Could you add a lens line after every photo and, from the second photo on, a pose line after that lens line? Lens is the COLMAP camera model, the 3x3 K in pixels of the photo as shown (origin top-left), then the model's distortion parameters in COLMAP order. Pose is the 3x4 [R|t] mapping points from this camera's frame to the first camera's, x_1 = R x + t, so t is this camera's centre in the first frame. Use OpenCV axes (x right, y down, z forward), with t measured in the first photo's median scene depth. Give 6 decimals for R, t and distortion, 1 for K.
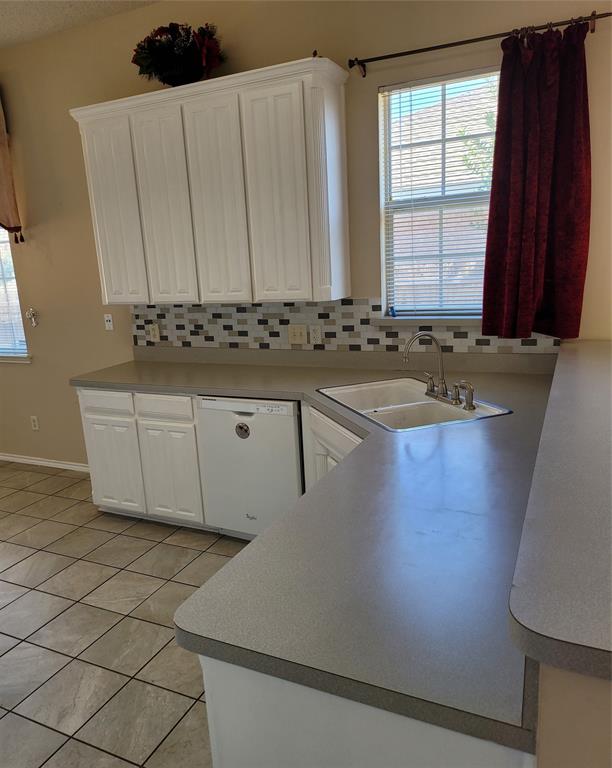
lens RADIAL K [[569.5, 0, 306.0], [0, 569.5, 384.0], [0, 0, 1]] dist [0.054303, -0.061661]
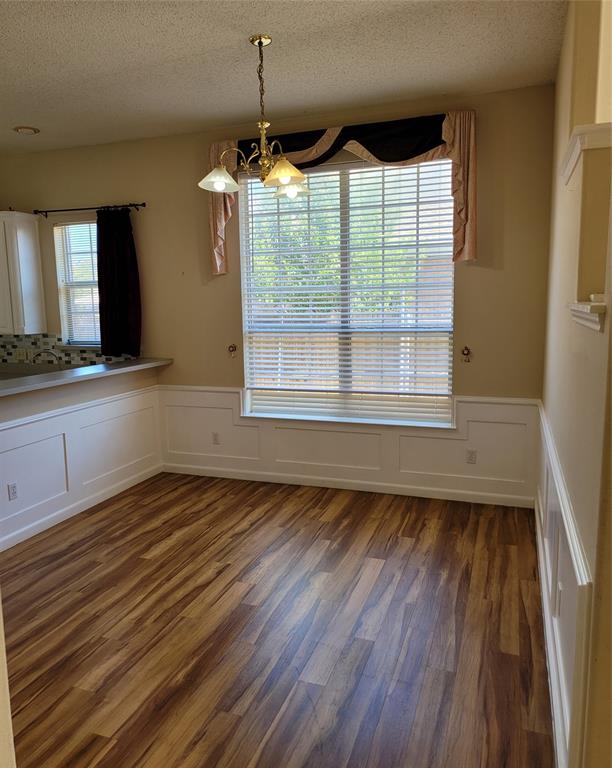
lens RADIAL K [[571.2, 0, 309.9], [0, 571.2, 377.0], [0, 0, 1]] dist [0.064967, -0.078153]
pose [[0.995164, 0.023068, 0.095480, 0.680189], [-0.014126, 0.995538, -0.093293, 0.129788], [-0.097206, 0.091494, 0.991050, -0.785944]]
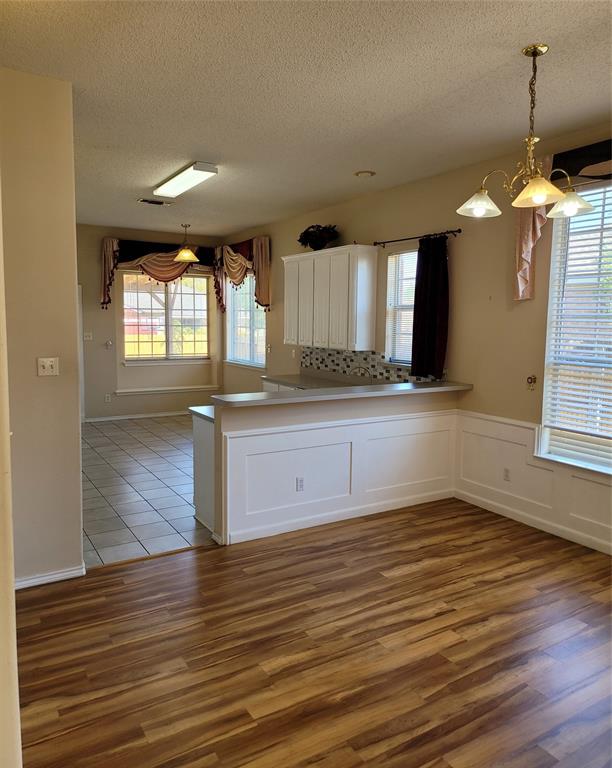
lens RADIAL K [[571.2, 0, 309.9], [0, 571.2, 377.0], [0, 0, 1]] dist [0.064967, -0.078153]
pose [[0.832580, 0.120216, -0.540702, 0.918765], [-0.177330, 0.982637, -0.054582, 0.080395], [0.524752, 0.141327, 0.839442, -0.722308]]
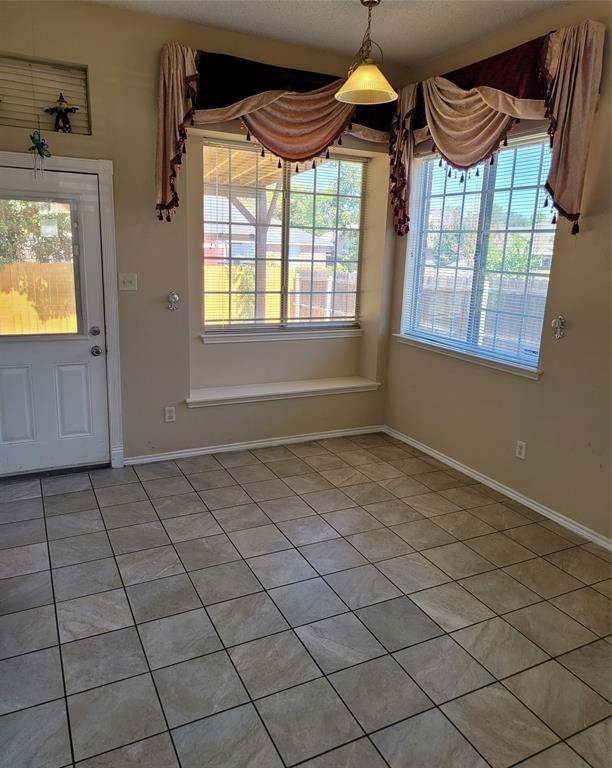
lens RADIAL K [[569.4, 0, 313.3], [0, 569.4, 374.4], [0, 0, 1]] dist [0.064975, -0.080855]
pose [[0.787100, 0.216756, -0.577486, -0.342774], [-0.212274, 0.974223, 0.076344, -0.050921], [0.579148, 0.062495, 0.812823, 0.198145]]
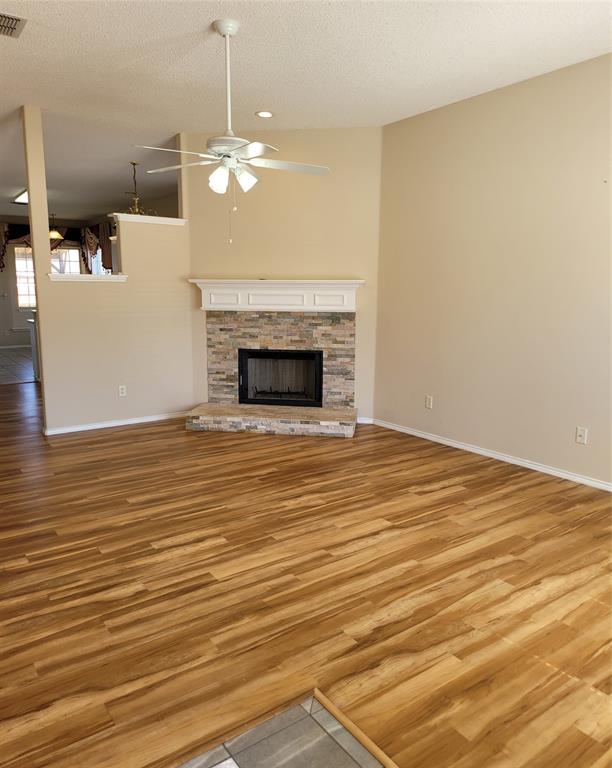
lens RADIAL K [[569.5, 0, 306.0], [0, 569.5, 384.0], [0, 0, 1]] dist [0.054303, -0.061661]
pose [[0.872540, 0.139003, -0.468351, 2.373390], [-0.159323, 0.987219, -0.003819, 0.229909], [0.461834, 0.077951, 0.883534, -1.456535]]
